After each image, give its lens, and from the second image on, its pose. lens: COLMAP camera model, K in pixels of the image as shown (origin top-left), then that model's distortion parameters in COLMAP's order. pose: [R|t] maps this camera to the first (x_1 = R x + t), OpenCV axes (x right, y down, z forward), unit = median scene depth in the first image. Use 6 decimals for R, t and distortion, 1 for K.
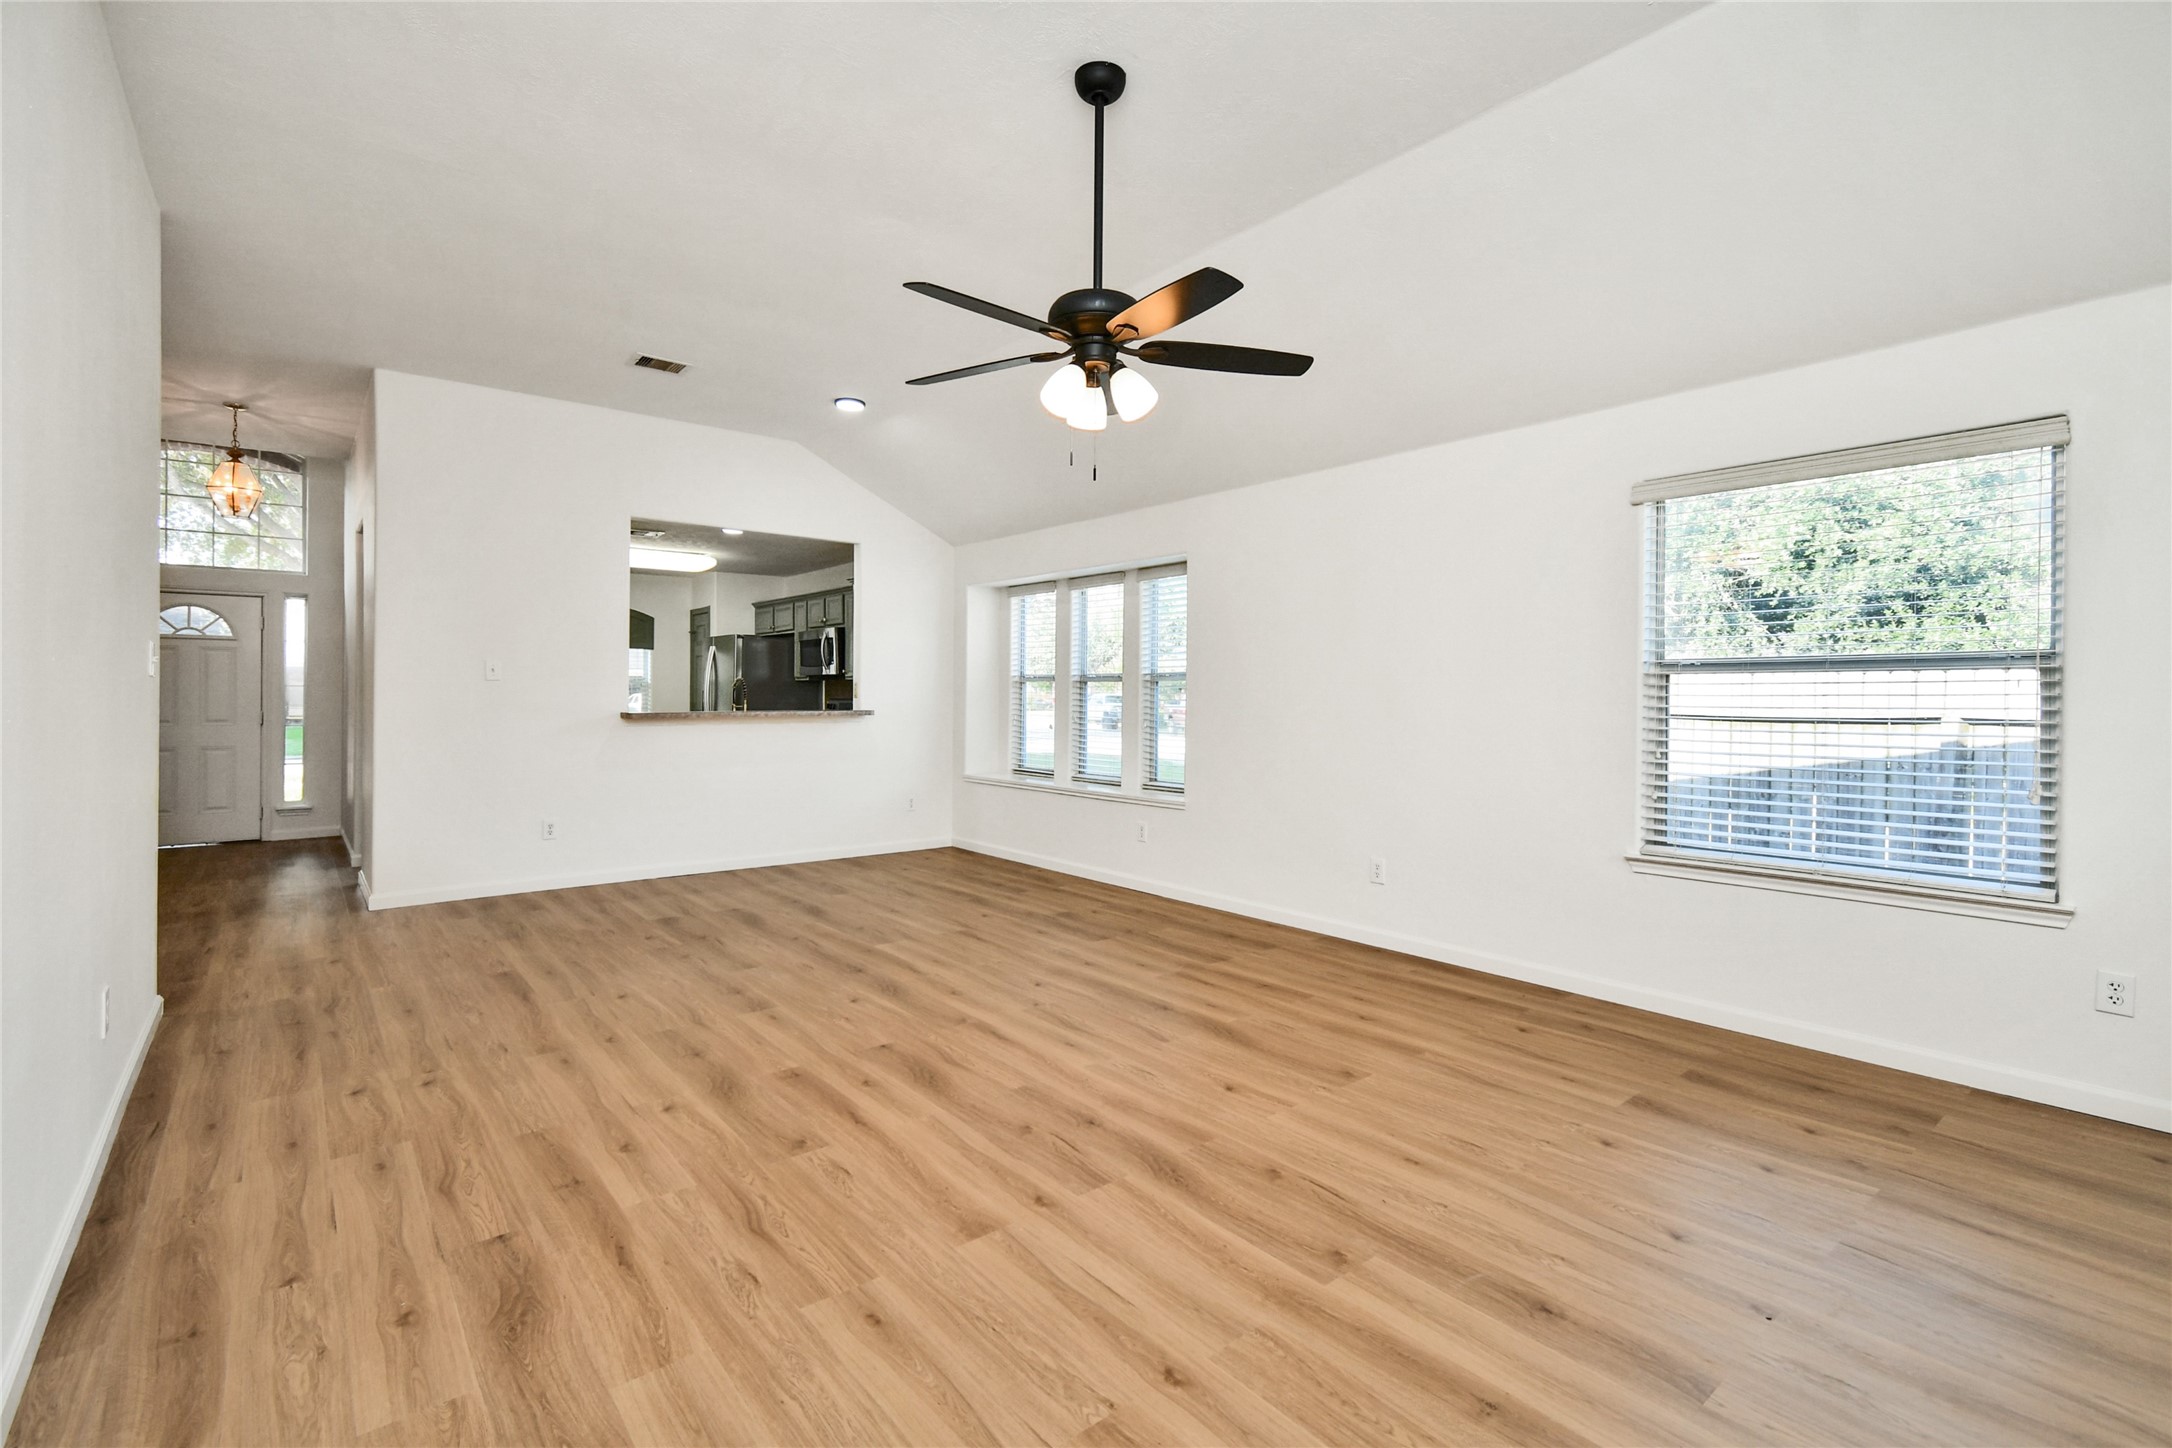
lens RADIAL K [[978.9, 0, 1085.4], [0, 978.9, 686.0], [0, 0, 1]] dist [0.006221, -0.000376]
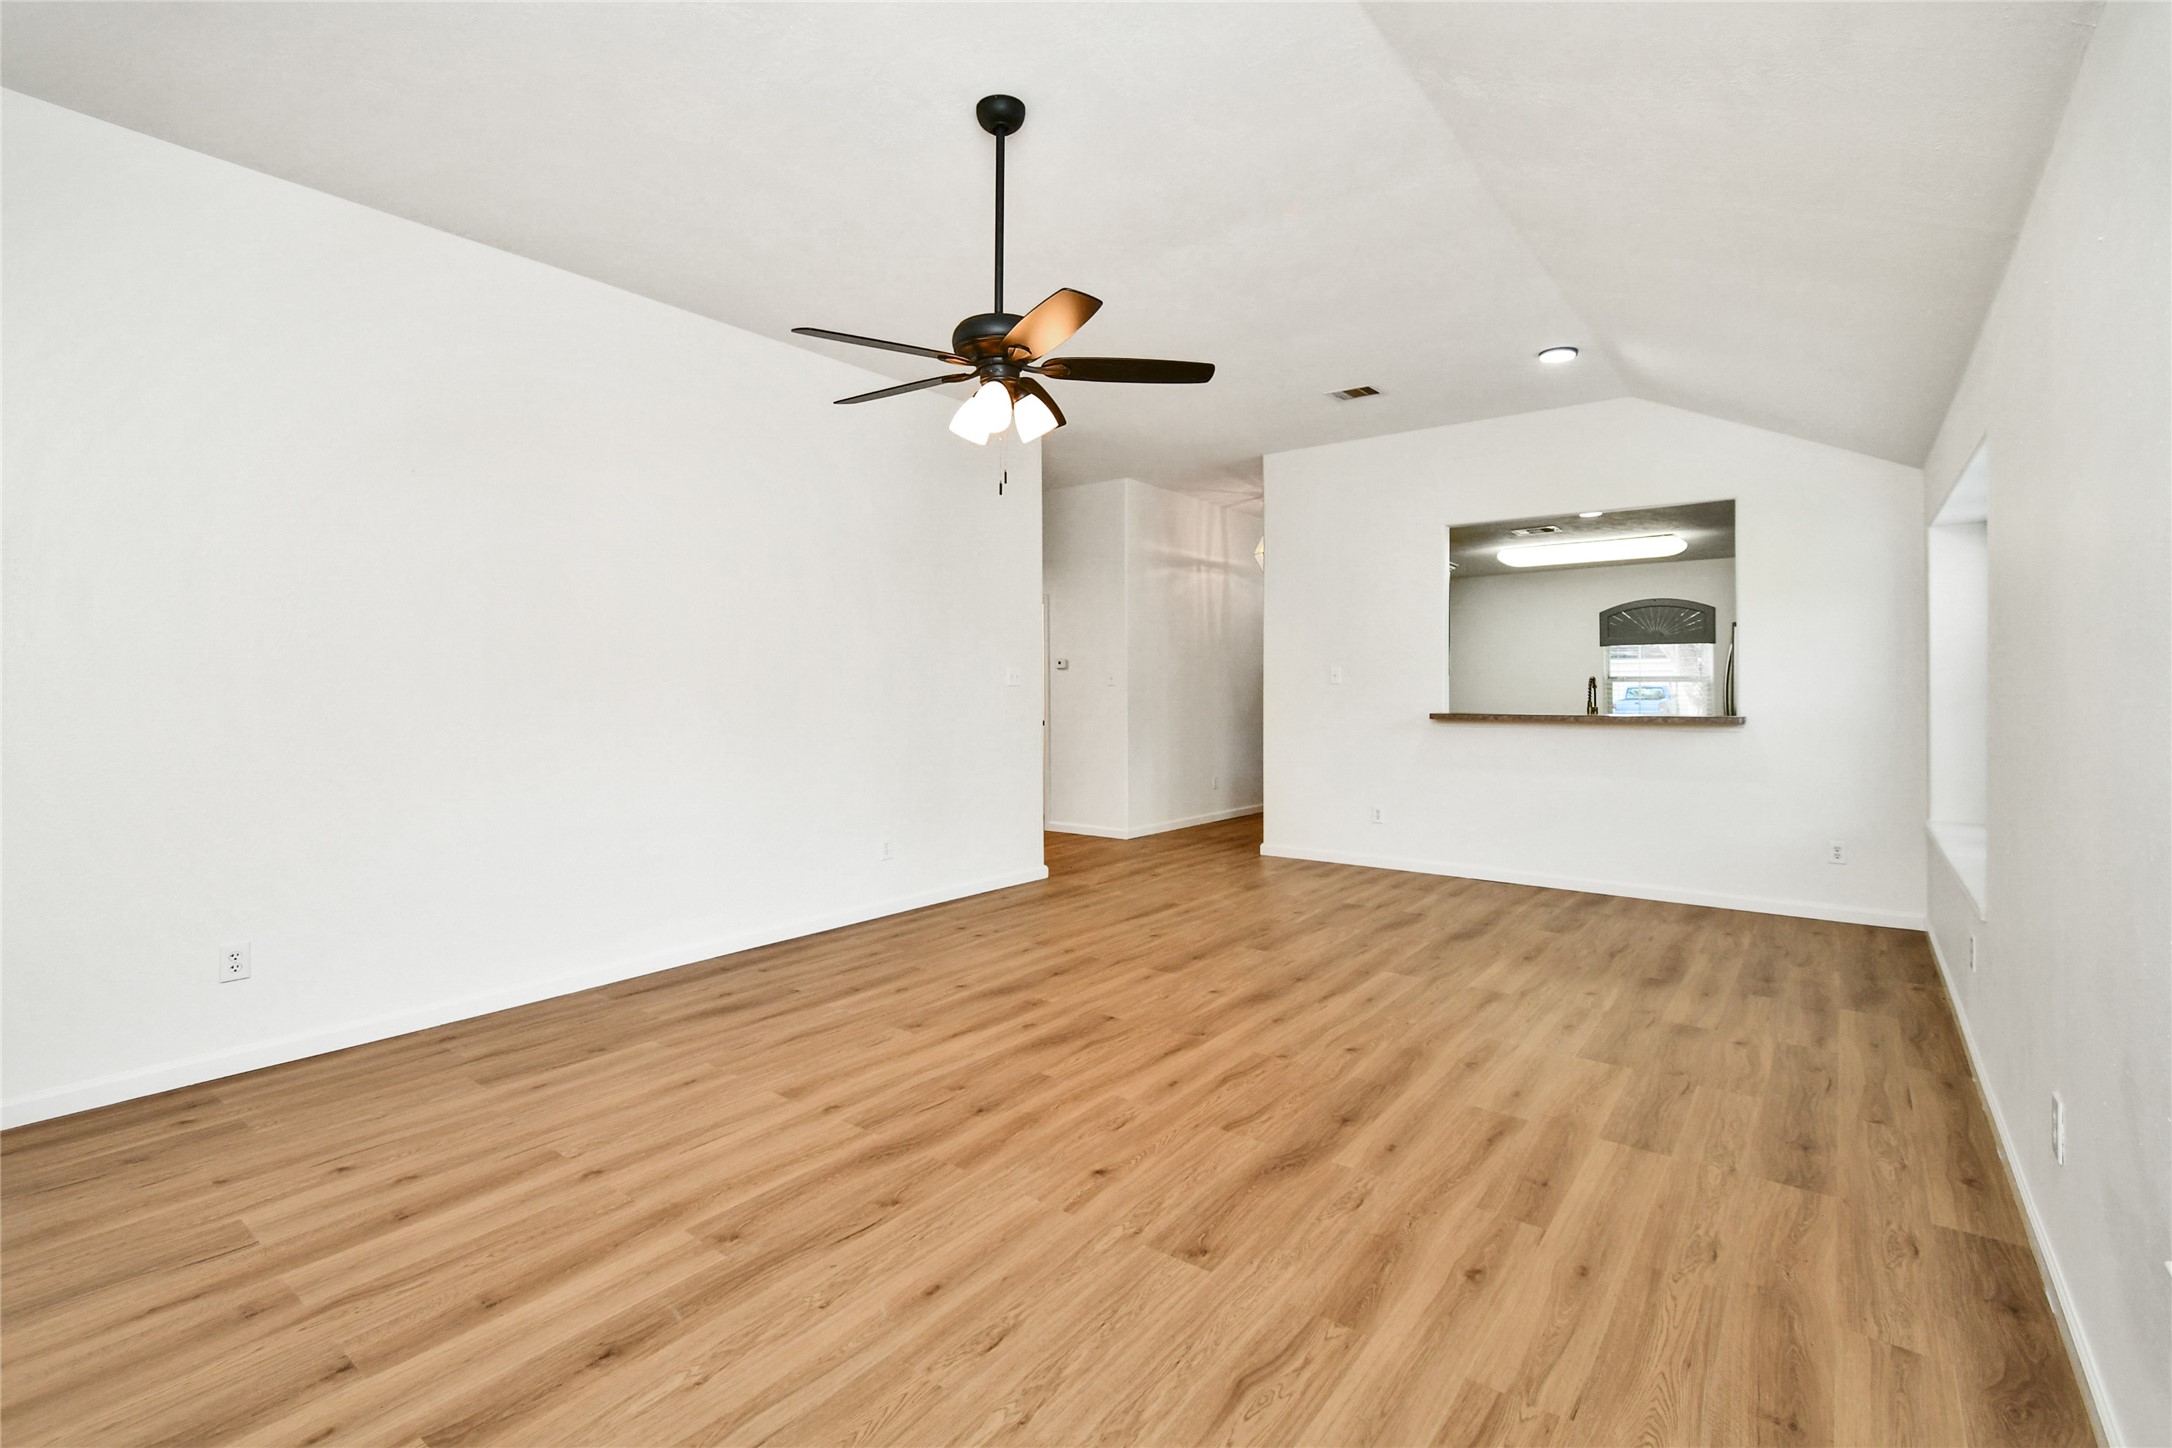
lens RADIAL K [[1004.5, 0, 1081.9], [0, 1004.5, 670.3], [0, 0, 1]] dist [0.003764, -0.000759]
pose [[0.225723, -0.018547, -0.974015, 1.008935], [0.005468, 0.999827, -0.017772, -0.000894], [0.974176, -0.001314, 0.225785, 0.812194]]
